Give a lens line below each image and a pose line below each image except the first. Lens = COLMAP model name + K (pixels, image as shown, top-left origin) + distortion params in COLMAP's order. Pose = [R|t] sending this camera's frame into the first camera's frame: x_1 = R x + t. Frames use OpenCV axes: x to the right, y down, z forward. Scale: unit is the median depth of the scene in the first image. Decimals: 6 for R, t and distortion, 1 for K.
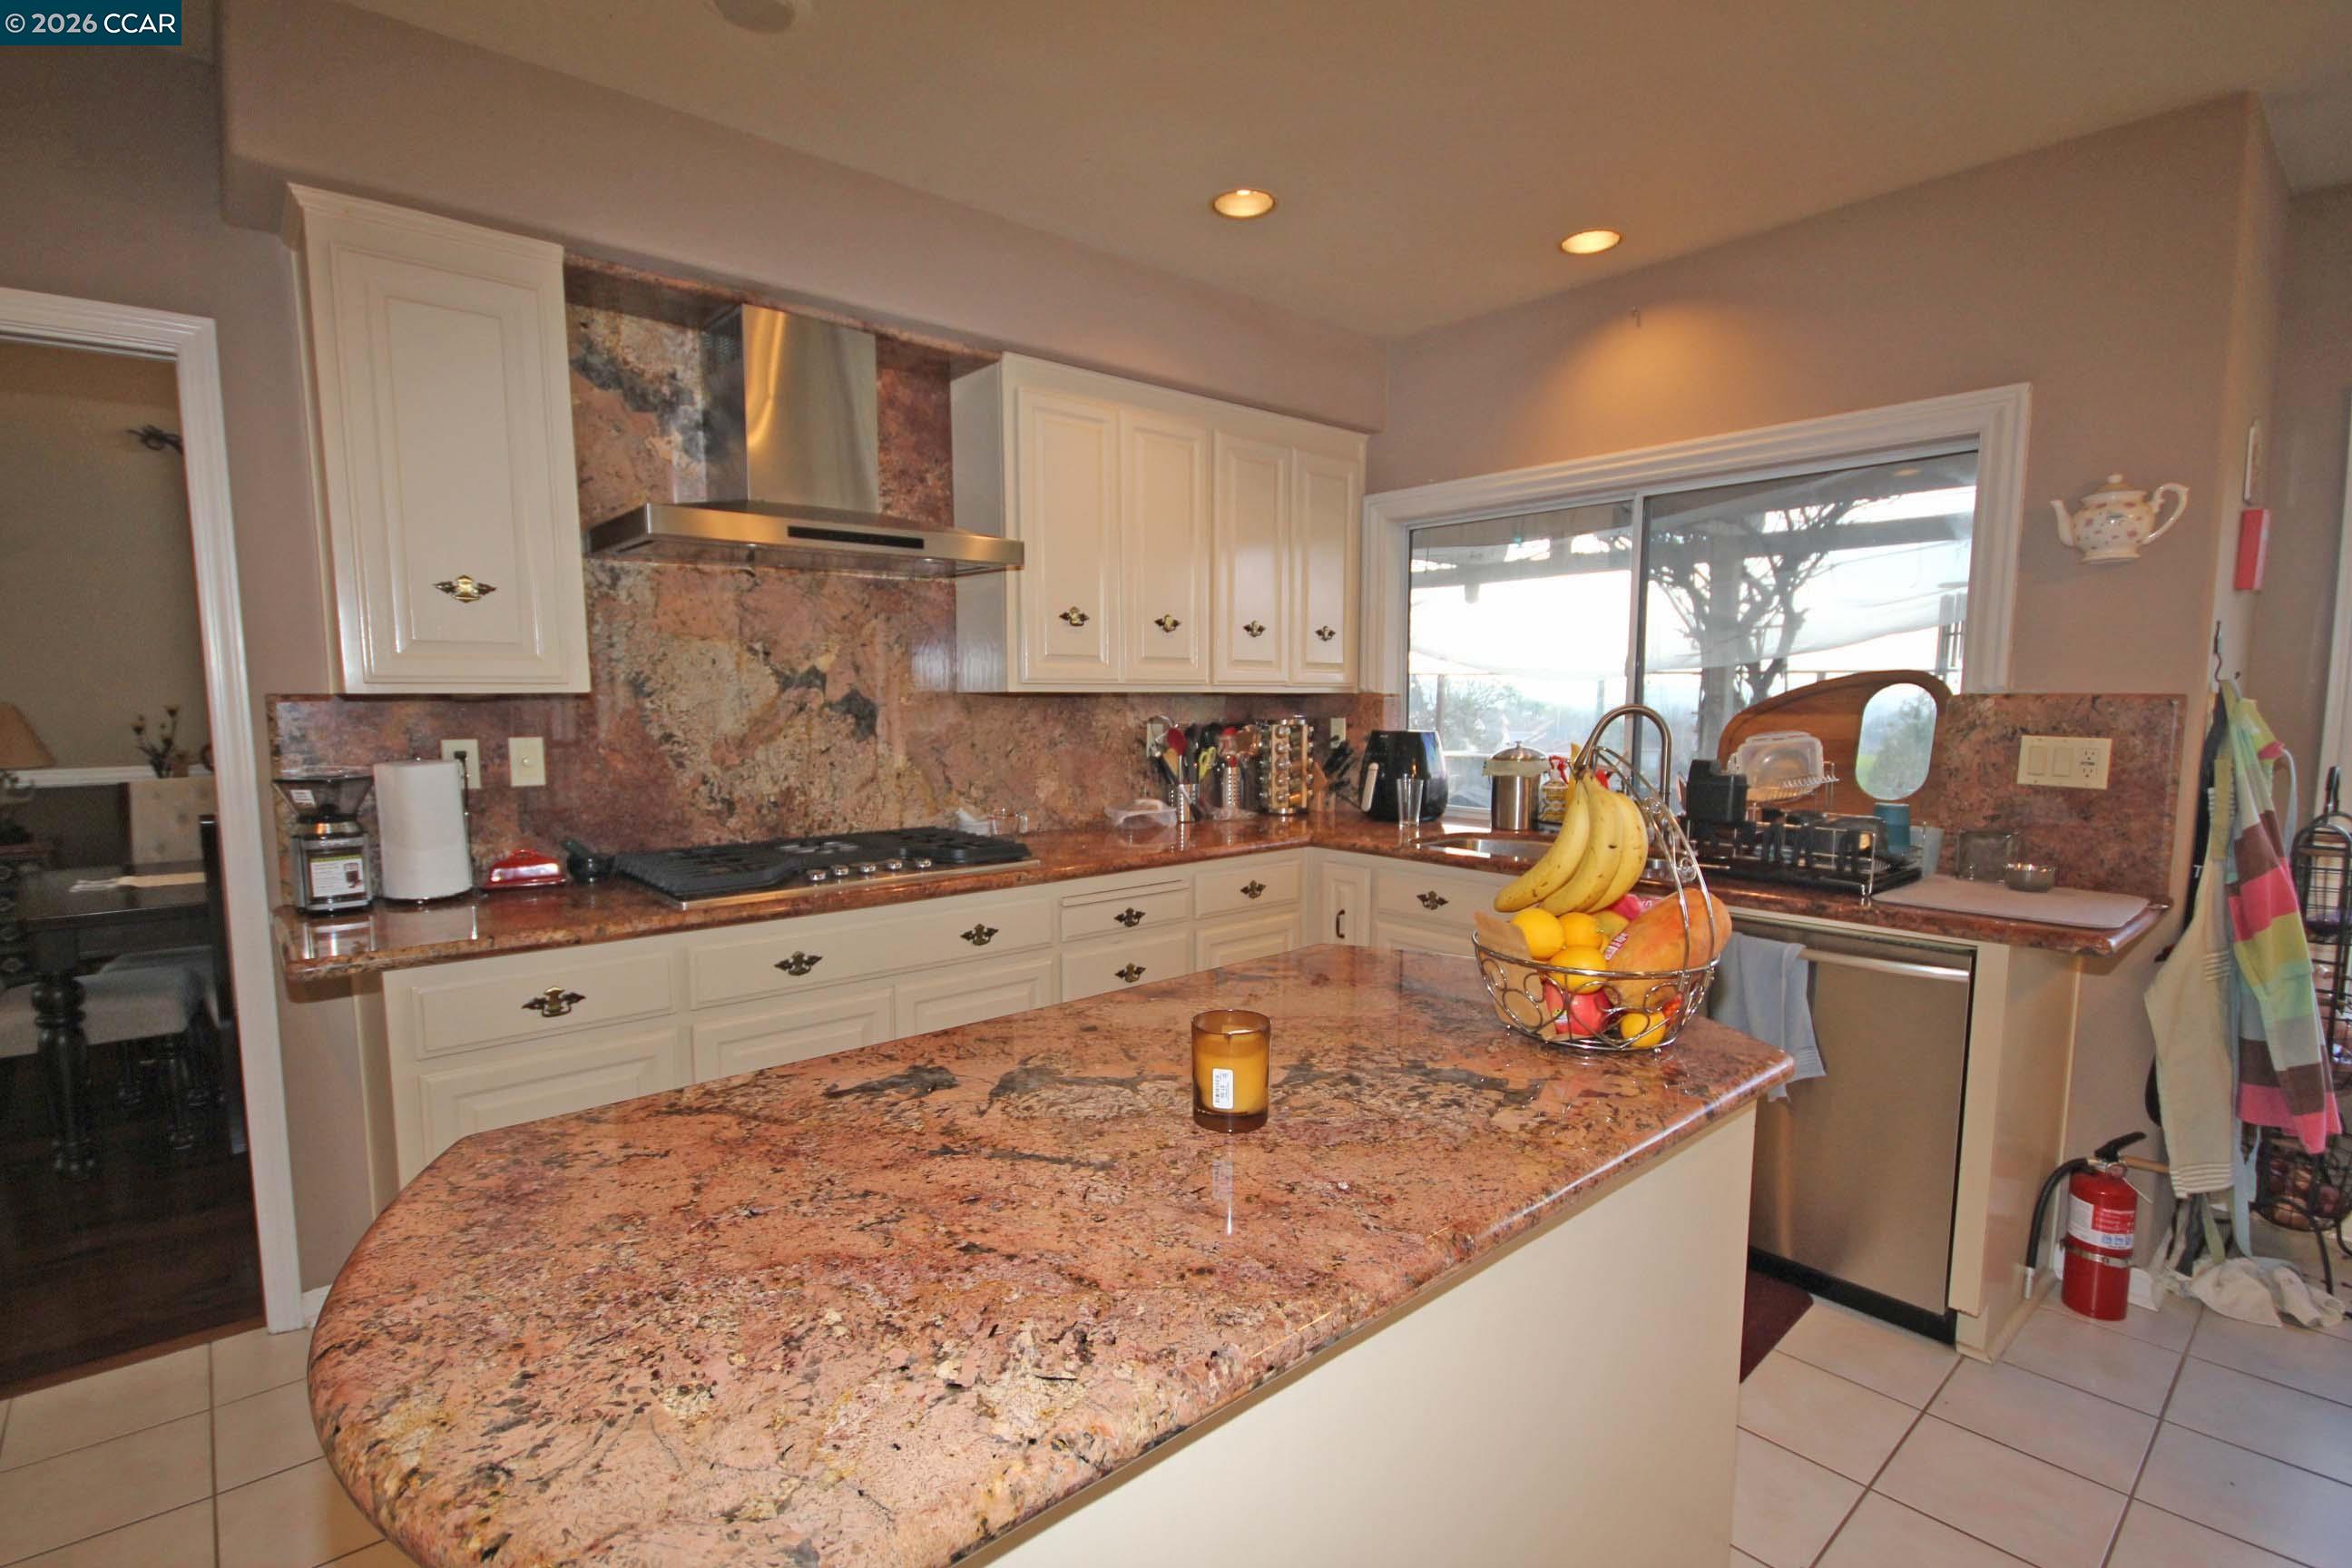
lens RADIAL K [[1082.2, 0, 1176.7], [0, 1082.2, 805.7], [0, 0, 1]] dist [0.005211, -0.002896]
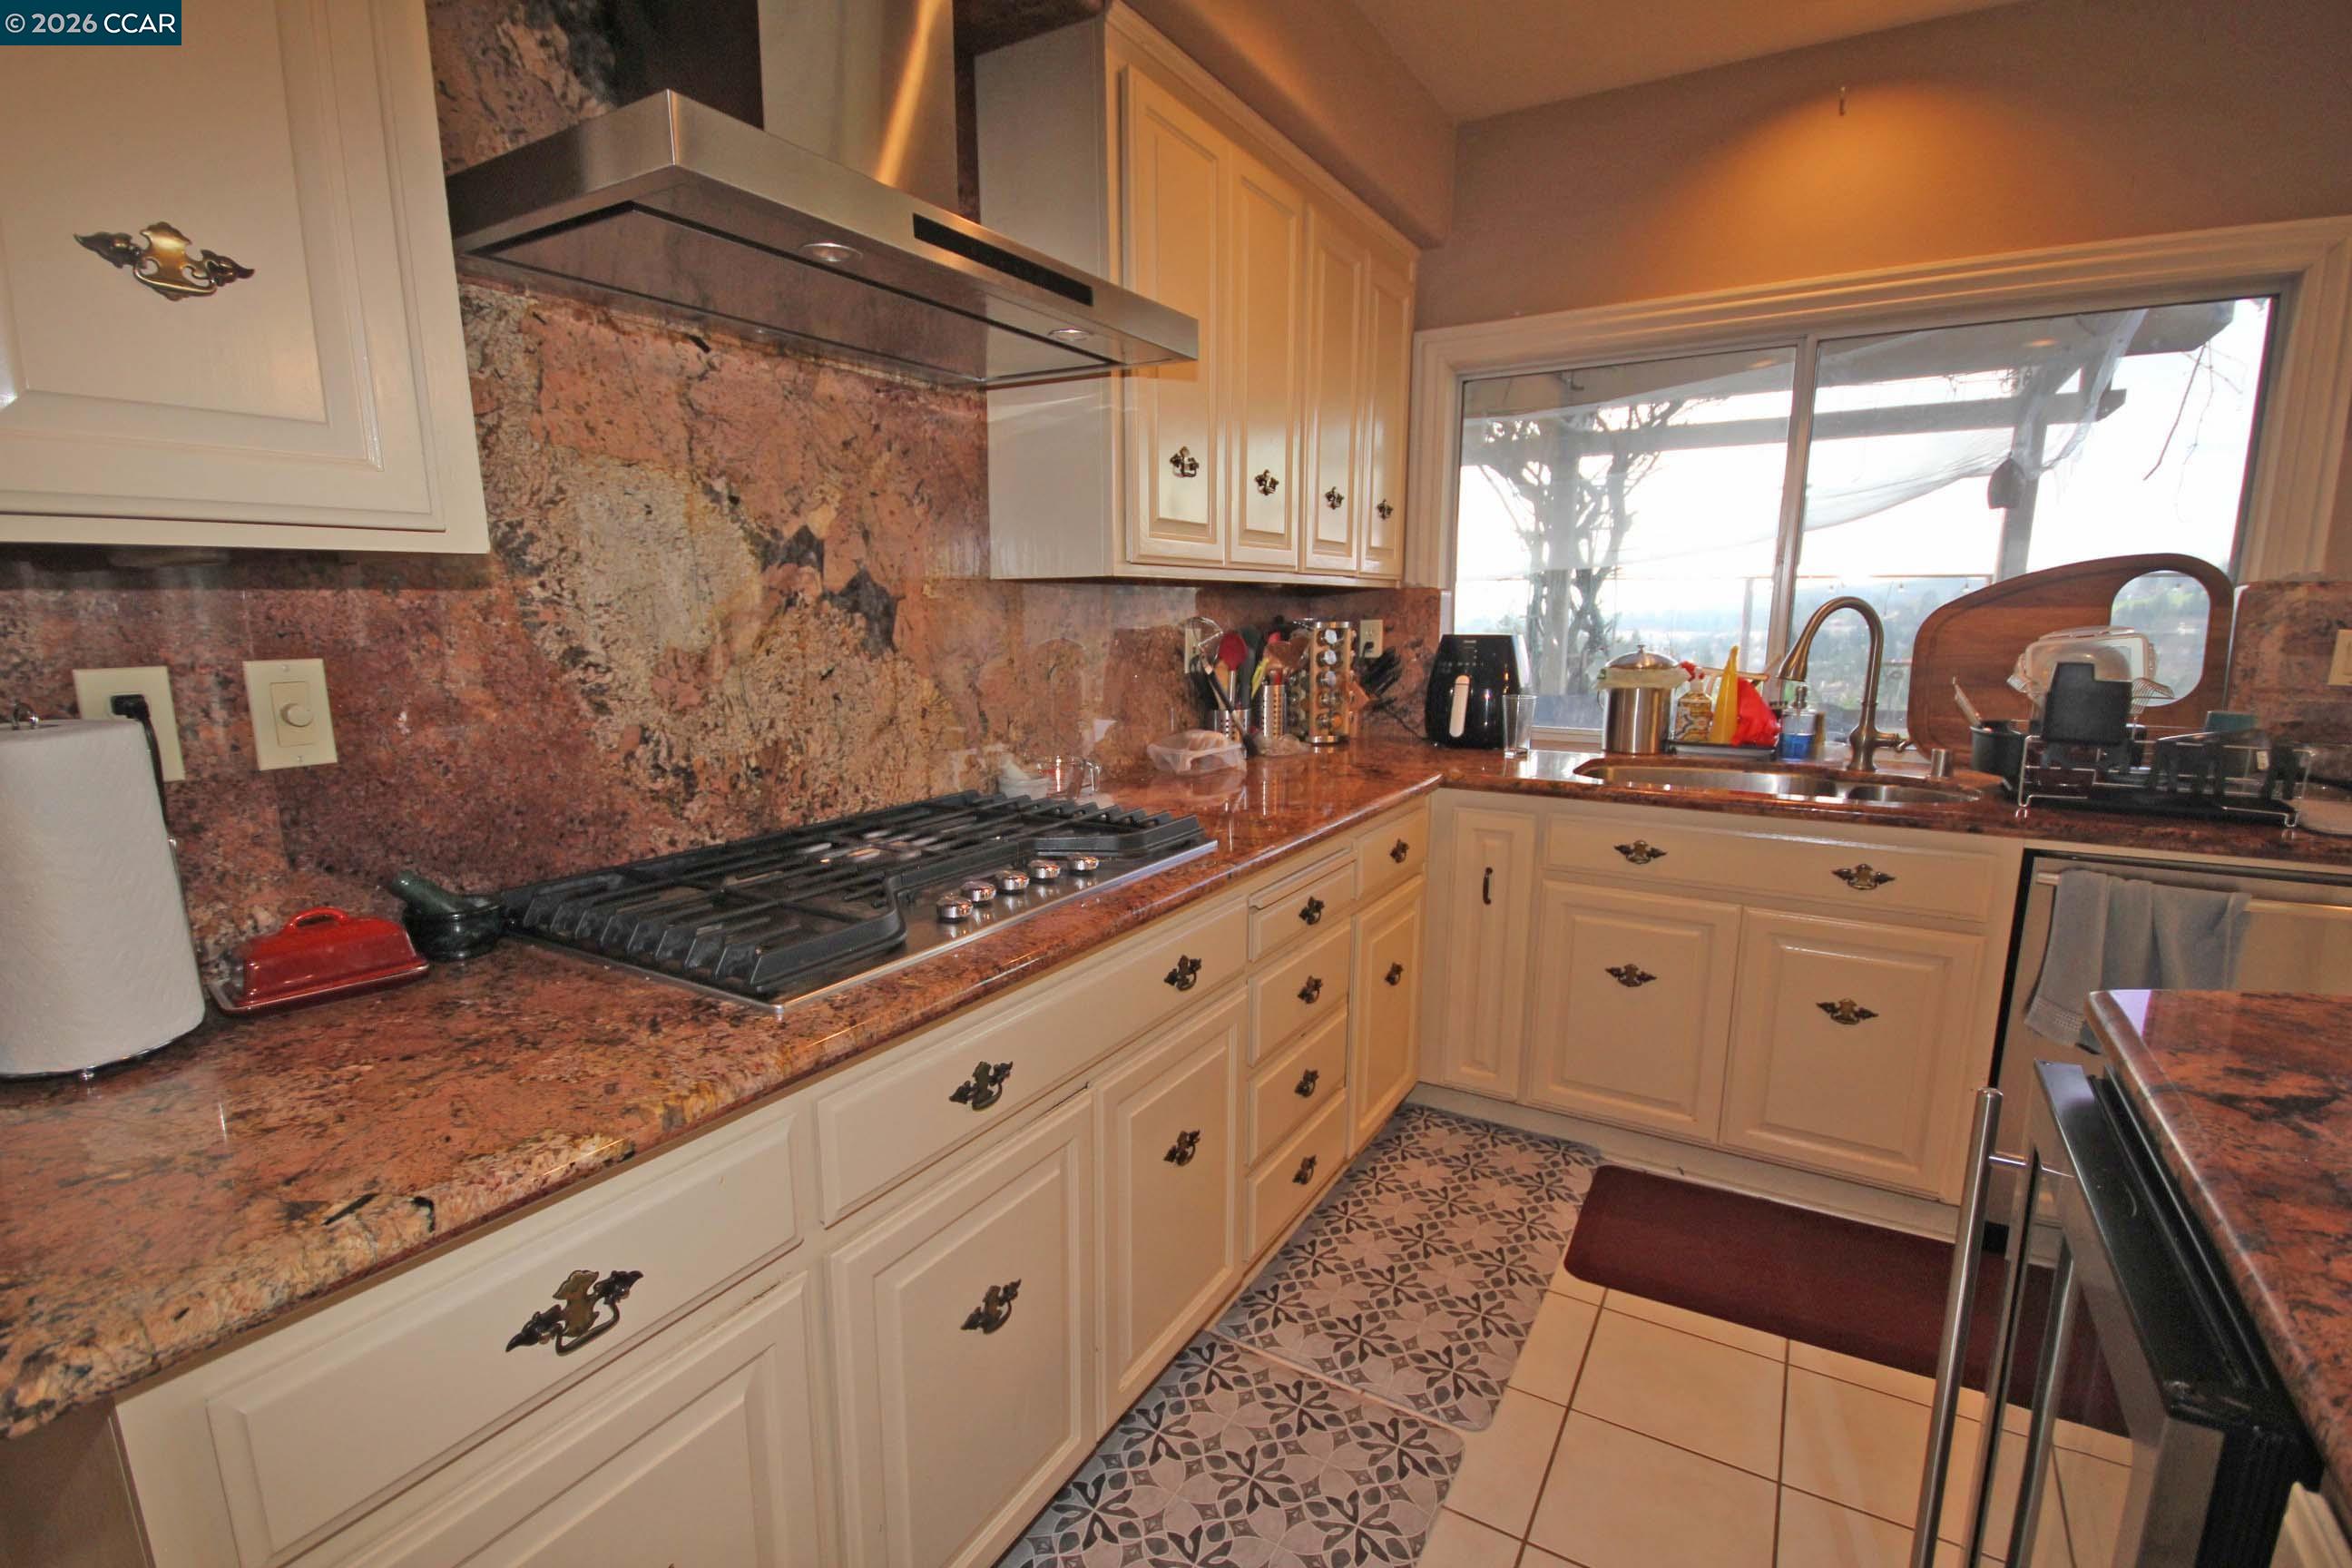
lens RADIAL K [[1082.2, 0, 1180.1], [0, 1082.2, 801.5], [0, 0, 1]] dist [0.005211, -0.002896]
pose [[0.951619, -0.056182, 0.302099, -0.371736], [0.032494, 0.996030, 0.082876, -0.028702], [-0.305556, -0.069050, 0.949667, 0.437578]]
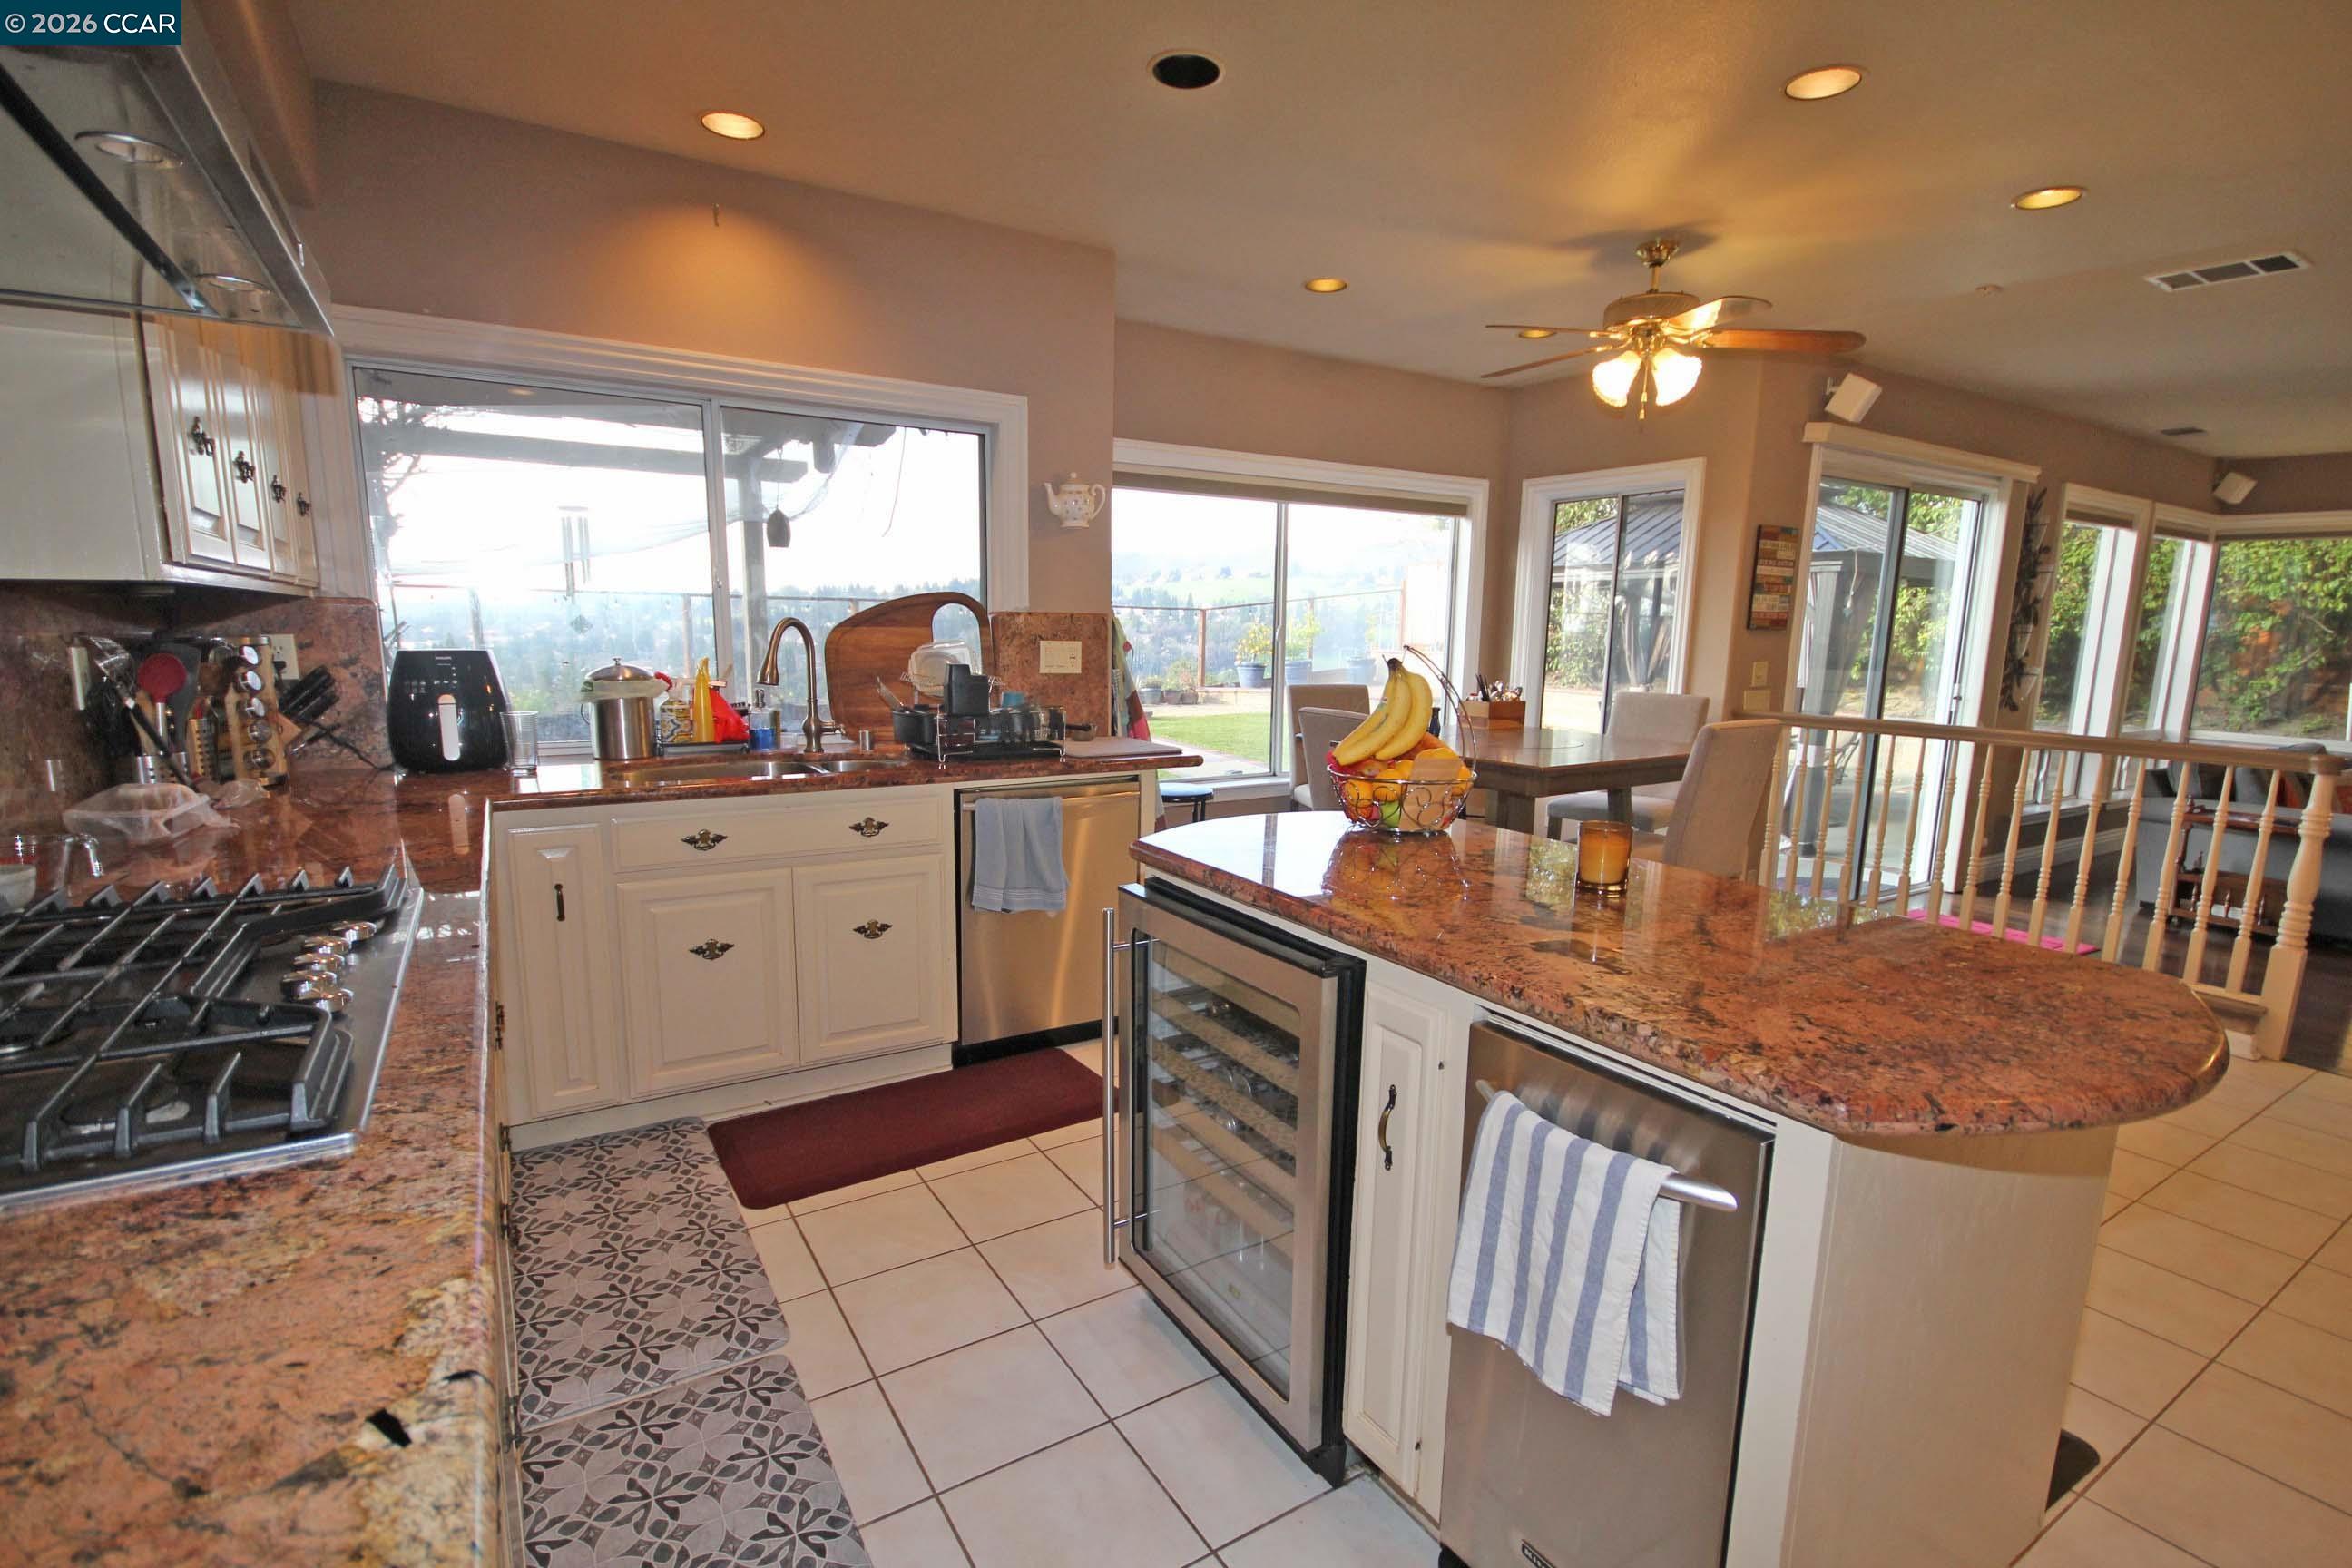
lens RADIAL K [[1082.2, 0, 1152.0], [0, 1082.2, 799.3], [0, 0, 1]] dist [0.005211, -0.002896]
pose [[0.180119, -0.155269, 0.971313, -0.654752], [0.086196, 0.986156, 0.141657, -0.046322], [-0.979861, 0.058208, 0.191009, 0.566643]]
